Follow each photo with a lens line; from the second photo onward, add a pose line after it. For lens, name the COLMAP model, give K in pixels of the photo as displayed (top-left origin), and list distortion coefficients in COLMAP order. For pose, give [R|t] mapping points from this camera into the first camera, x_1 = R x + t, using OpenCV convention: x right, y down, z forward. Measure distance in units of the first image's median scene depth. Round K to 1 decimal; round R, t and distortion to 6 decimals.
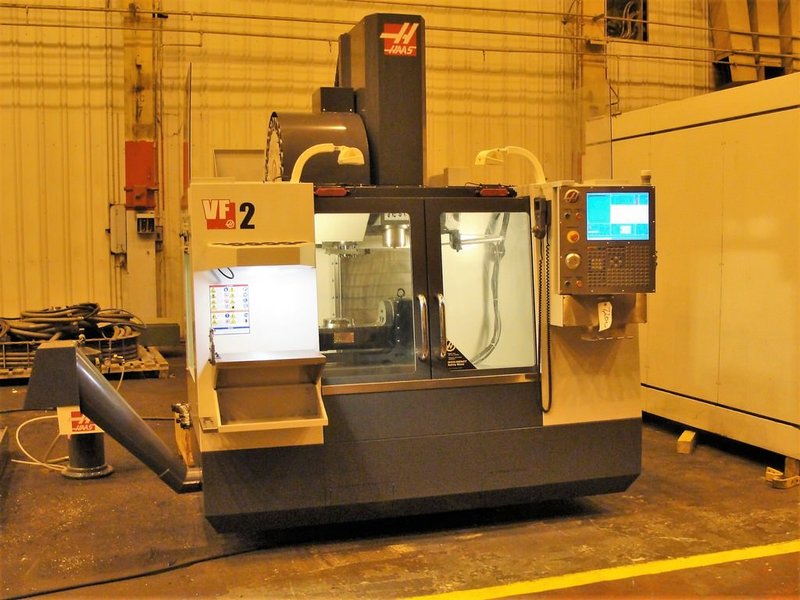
lens RADIAL K [[911.4, 0, 407.1], [0, 911.4, 306.3], [0, 0, 1]] dist [-0.122126, 0.000000]
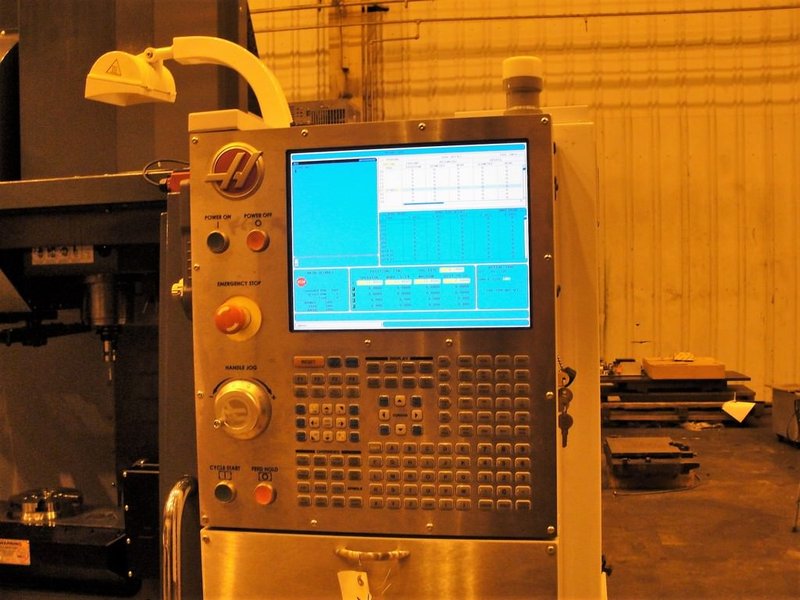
lens RADIAL K [[911.4, 0, 400.4], [0, 911.4, 302.7], [0, 0, 1]] dist [-0.122126, 0.000000]
pose [[0.887999, 0.006551, -0.459799, 0.330336], [-0.024687, 0.999136, -0.033441, -0.068716], [0.459183, 0.041047, 0.887393, 0.734898]]
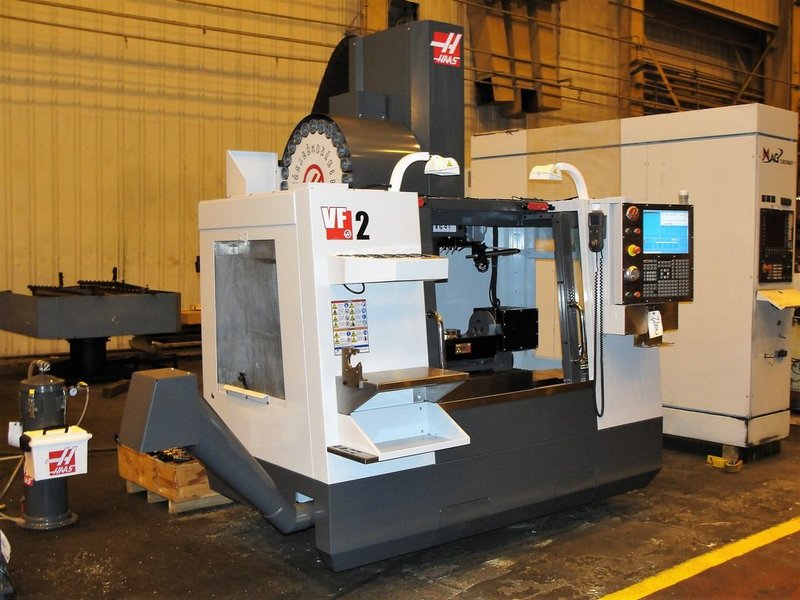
lens RADIAL K [[911.4, 0, 405.1], [0, 911.4, 302.1], [0, 0, 1]] dist [-0.122126, 0.000000]
pose [[0.929164, -0.014990, 0.369364, -0.433873], [0.020087, 0.999749, -0.009957, -0.010057], [-0.369122, 0.016671, 0.929232, 0.106509]]
